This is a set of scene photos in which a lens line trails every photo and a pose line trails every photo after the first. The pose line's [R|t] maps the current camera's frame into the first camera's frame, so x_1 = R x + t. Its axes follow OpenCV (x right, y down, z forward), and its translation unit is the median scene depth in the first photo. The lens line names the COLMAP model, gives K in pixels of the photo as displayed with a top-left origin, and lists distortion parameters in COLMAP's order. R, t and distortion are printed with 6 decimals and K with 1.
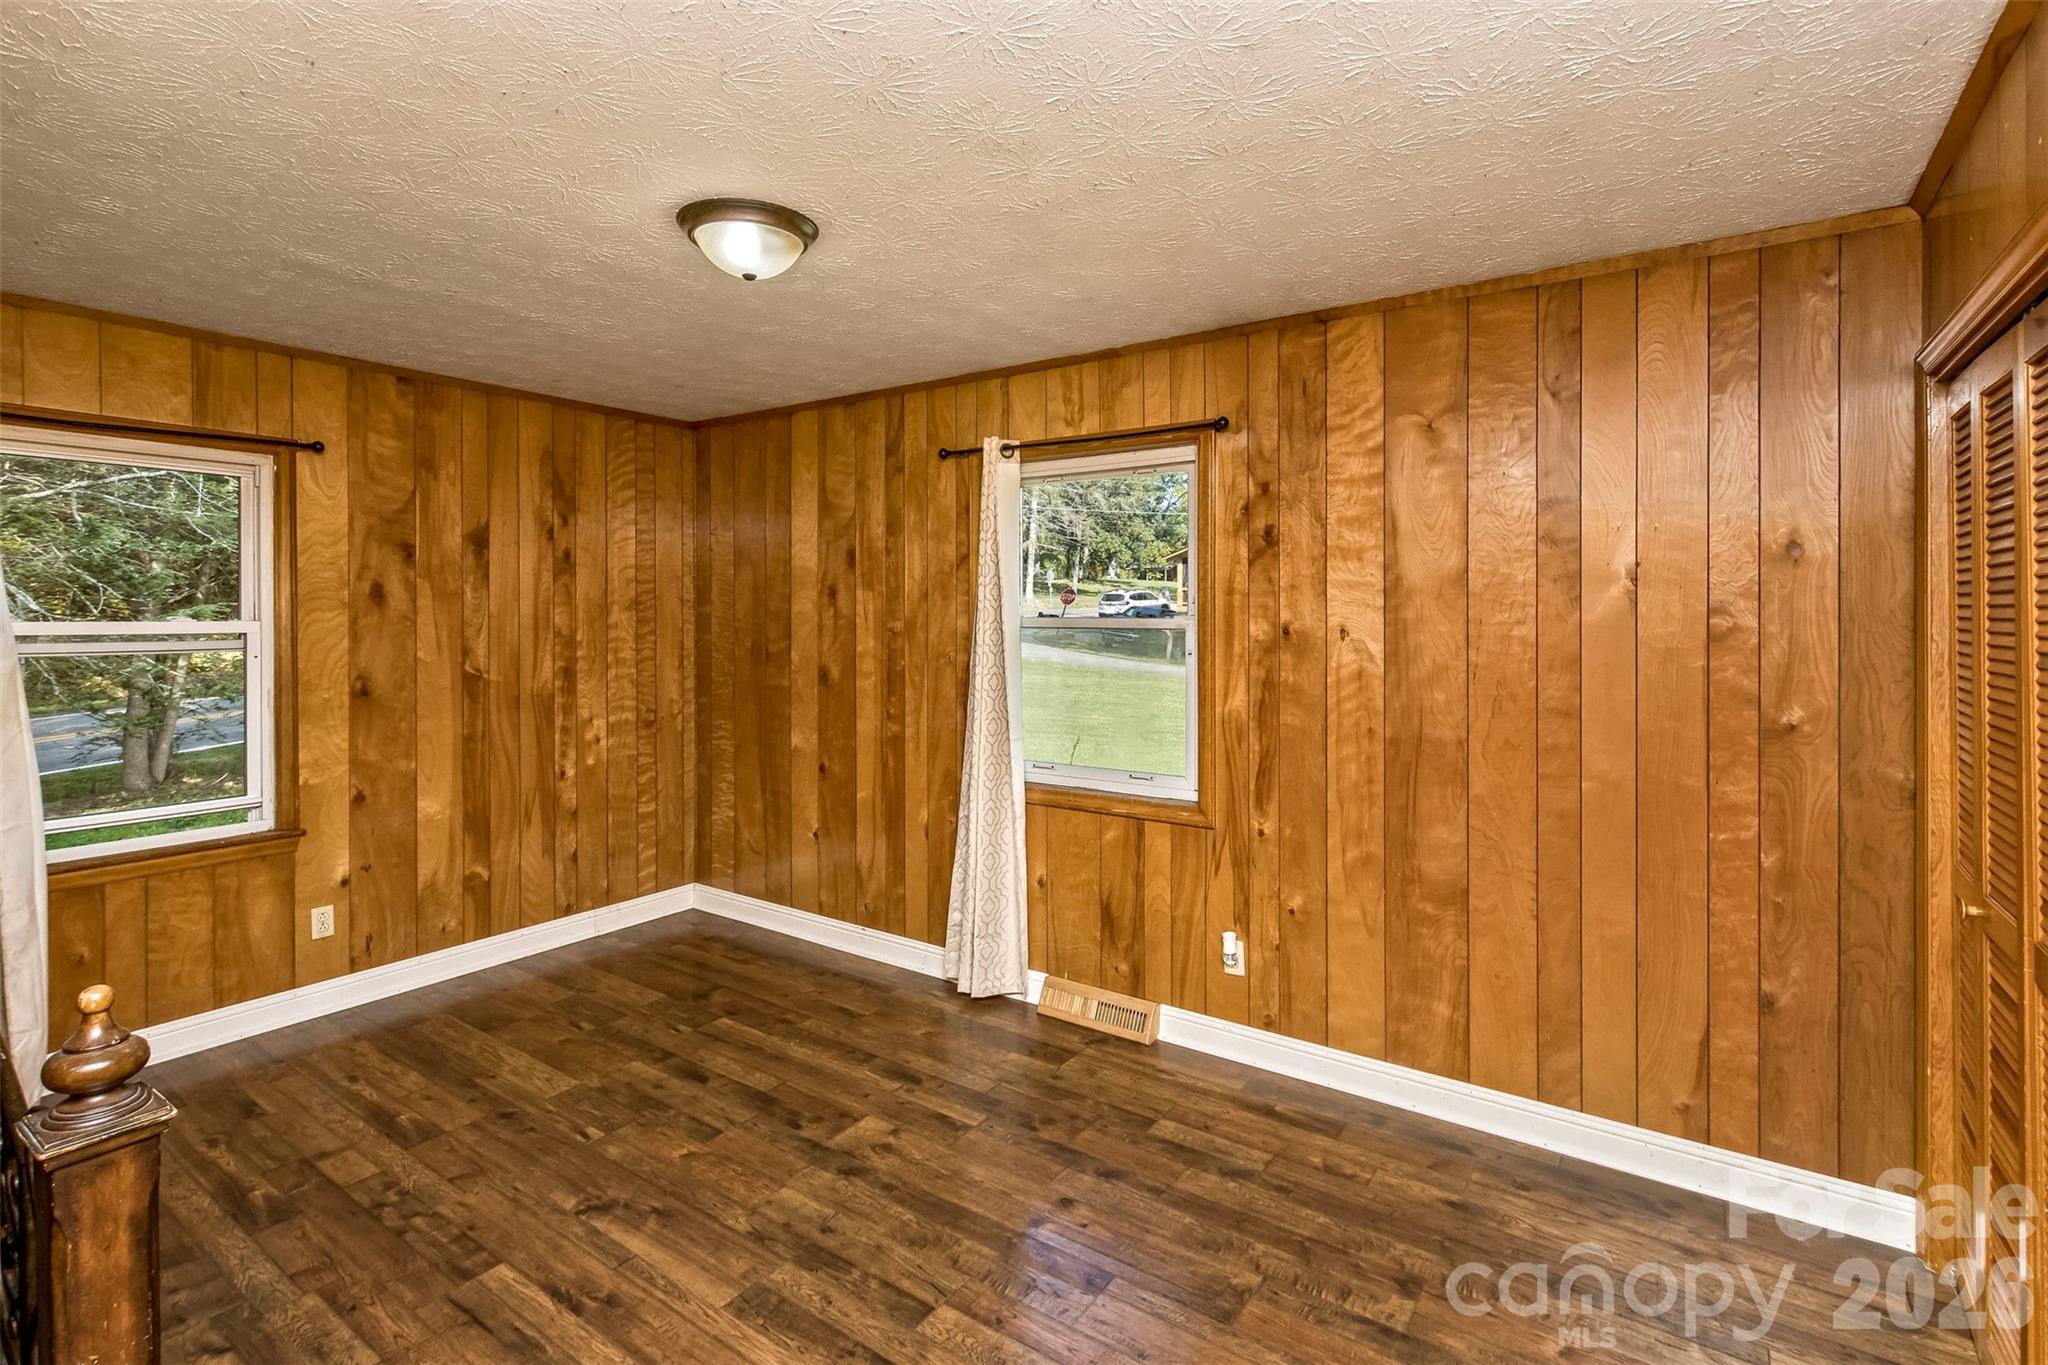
lens RADIAL K [[965.2, 0, 1024.6], [0, 965.2, 617.0], [0, 0, 1]] dist [-0.001511, -0.000116]
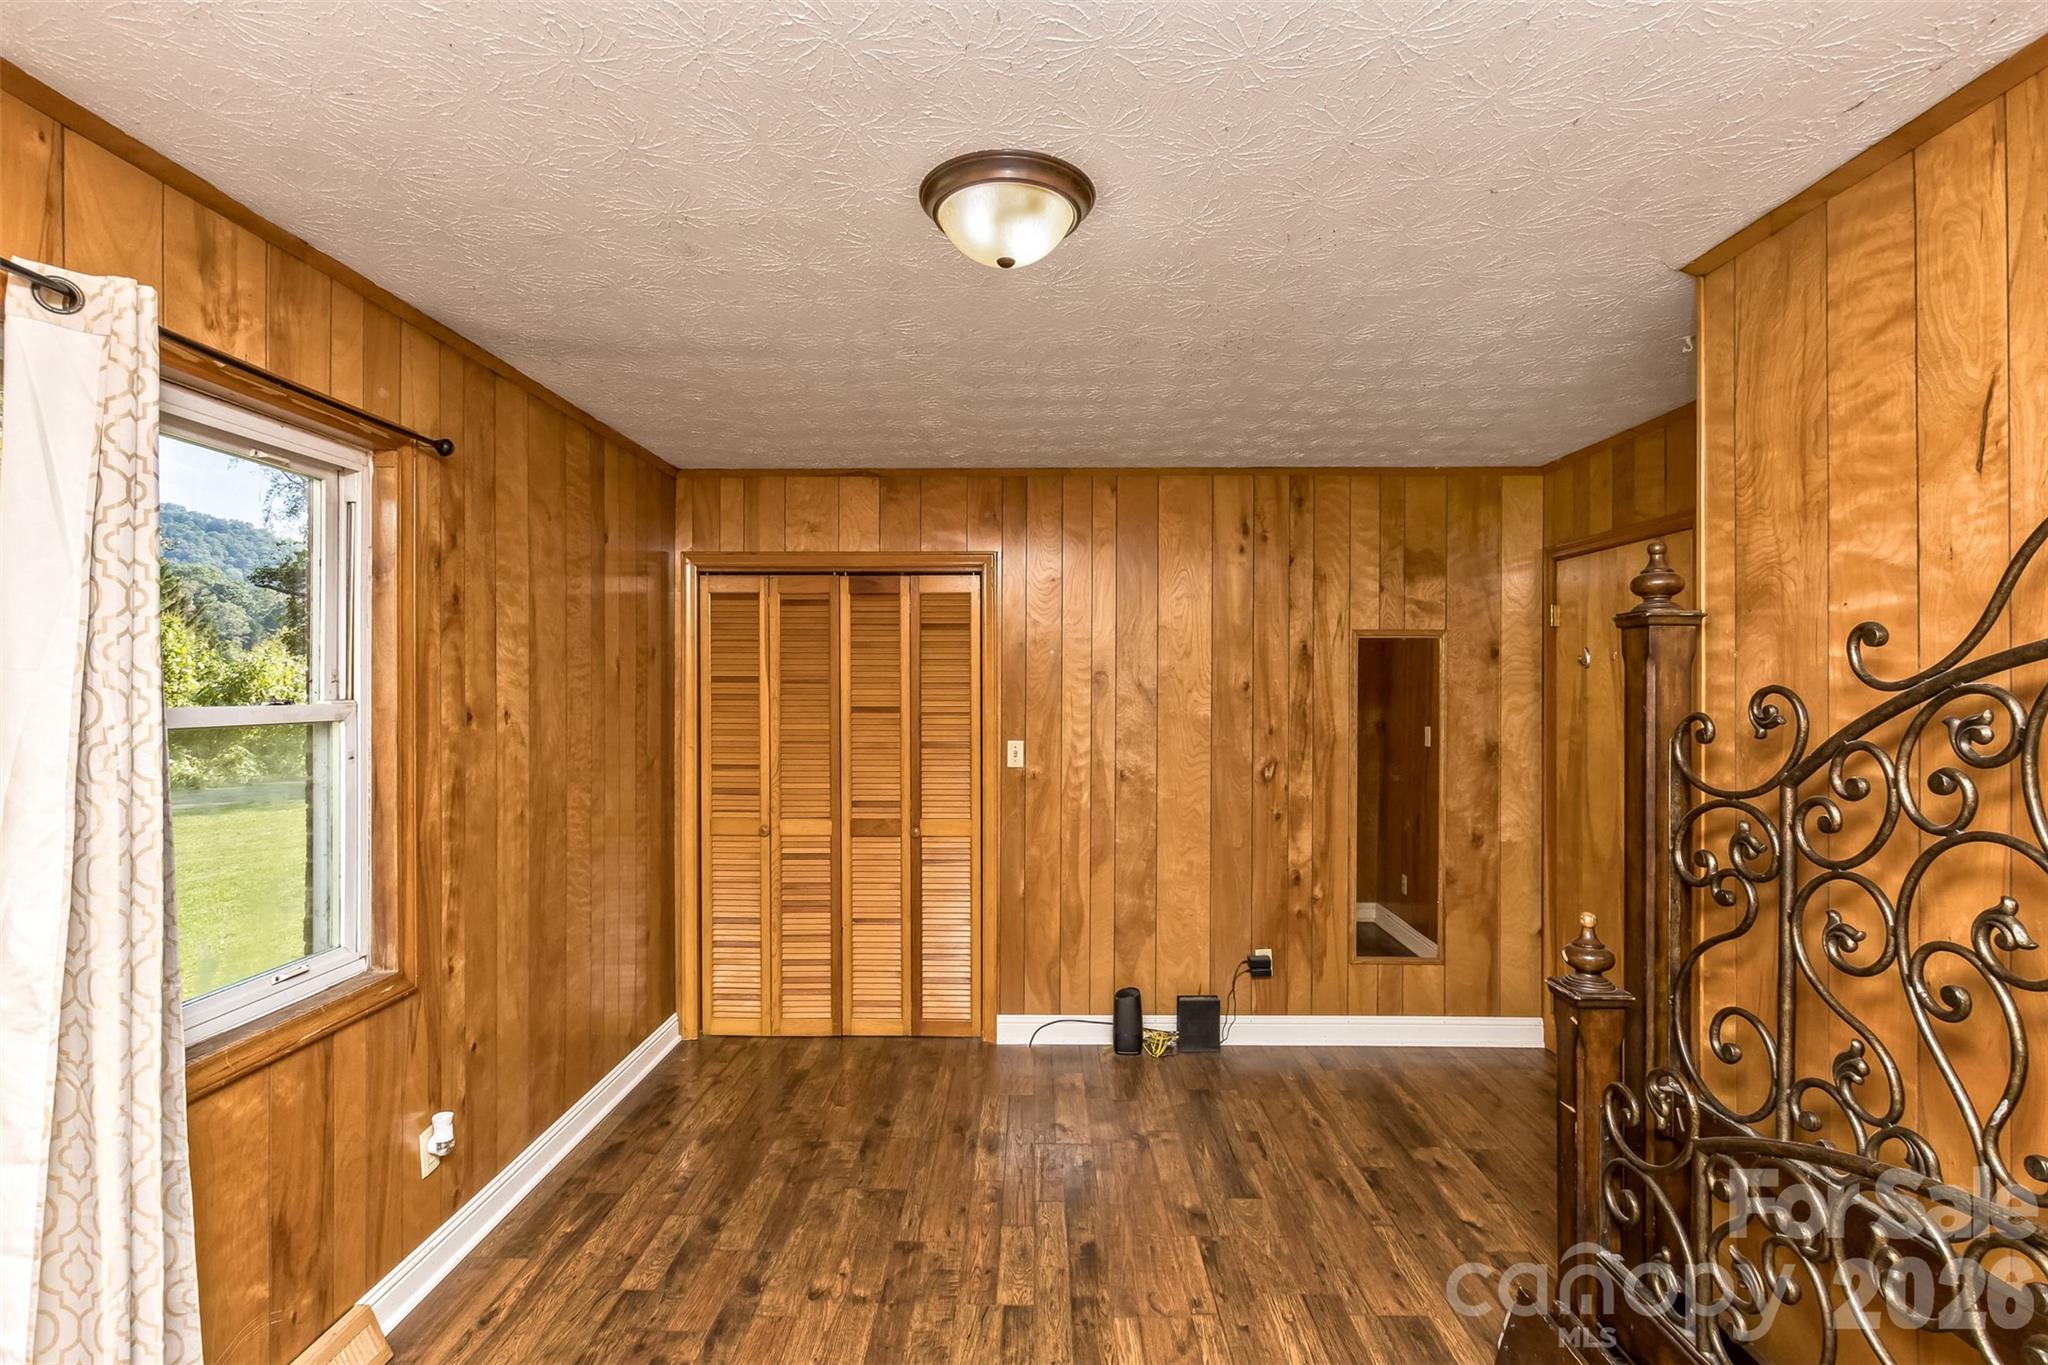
lens RADIAL K [[965.2, 0, 1024.5], [0, 965.2, 686.7], [0, 0, 1]] dist [-0.001511, -0.000116]
pose [[-0.559723, 0.001017, 0.828679, -0.769355], [0.003005, 0.999995, 0.000802, -0.013341], [-0.828674, 0.002939, -0.559723, 1.181064]]
